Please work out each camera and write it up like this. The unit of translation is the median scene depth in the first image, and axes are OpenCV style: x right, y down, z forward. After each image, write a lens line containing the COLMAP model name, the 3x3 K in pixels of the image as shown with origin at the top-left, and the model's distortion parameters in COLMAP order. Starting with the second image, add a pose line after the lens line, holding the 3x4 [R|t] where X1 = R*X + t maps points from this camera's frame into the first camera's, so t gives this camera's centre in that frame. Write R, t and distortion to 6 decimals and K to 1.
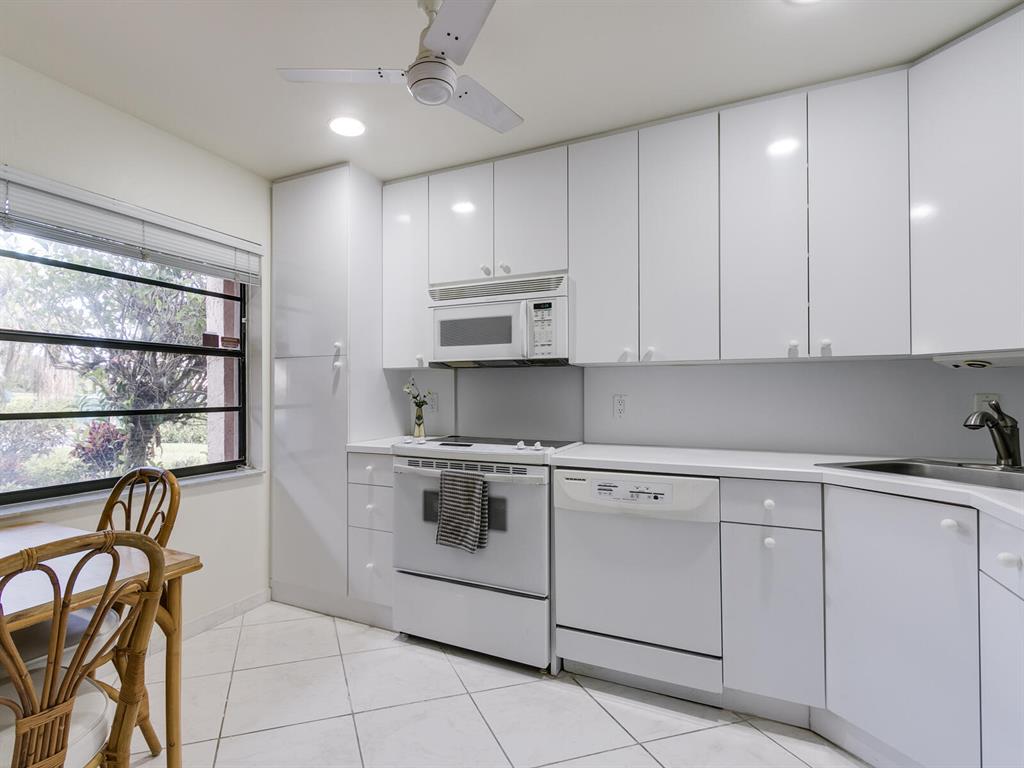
lens RADIAL K [[464.2, 0, 487.3], [0, 464.2, 386.0], [0, 0, 1]] dist [0.002662, 0.000425]
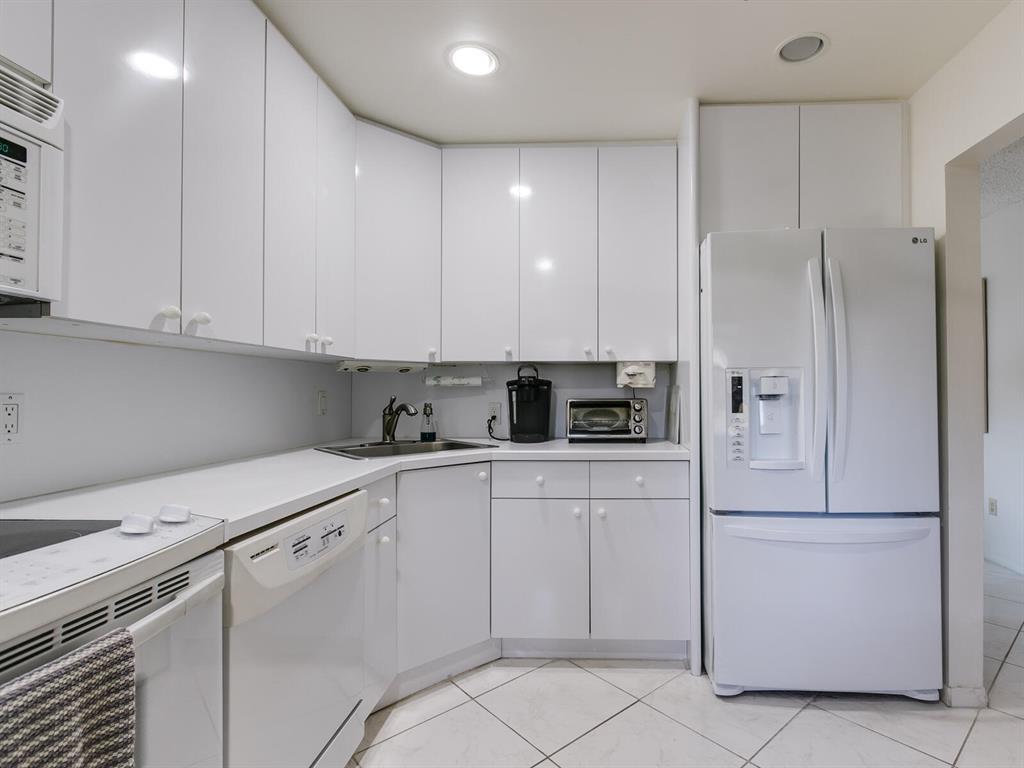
lens RADIAL K [[515.1, 0, 512.0], [0, 515.1, 384.0], [0, 0, 1]] dist [0.001659, 0.000228]
pose [[-0.250788, 0.015146, 0.967924, -0.442819], [-0.016145, 0.999673, -0.019826, 0.017077], [-0.967907, -0.020599, -0.250461, 0.872462]]
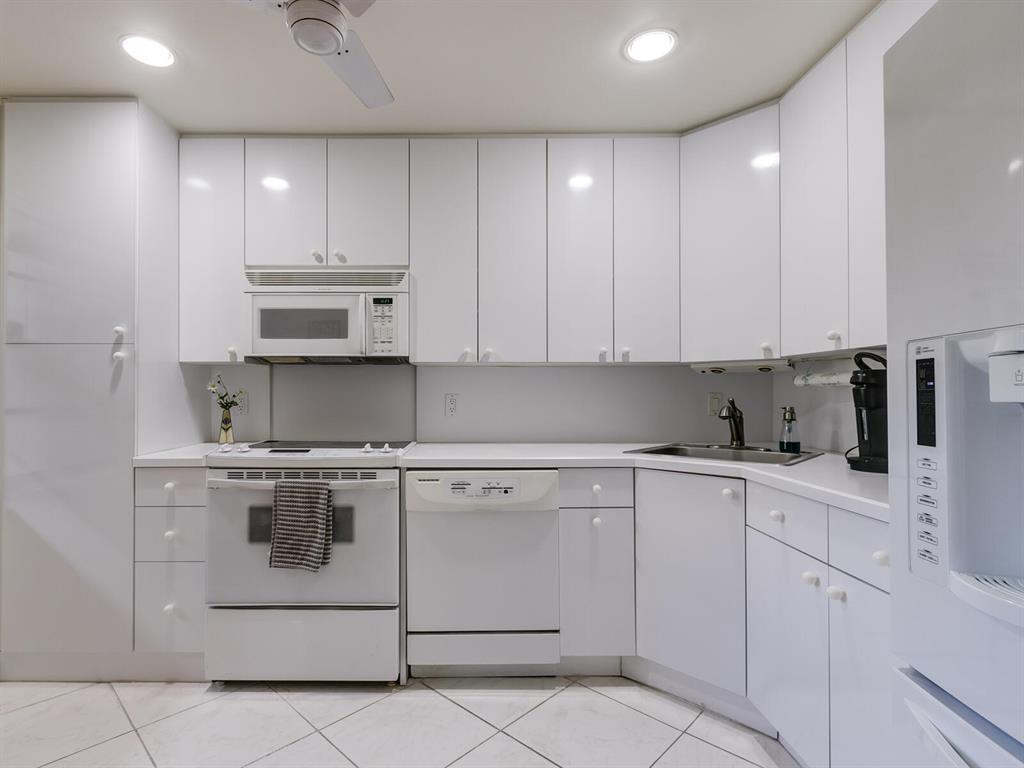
lens RADIAL K [[464.2, 0, 487.3], [0, 464.2, 386.0], [0, 0, 1]] dist [0.002662, 0.000425]
pose [[0.914104, 0.005656, 0.405441, -0.086349], [-0.006321, 0.999980, 0.000302, 0.000985], [-0.405431, -0.002839, 0.914121, 0.047601]]
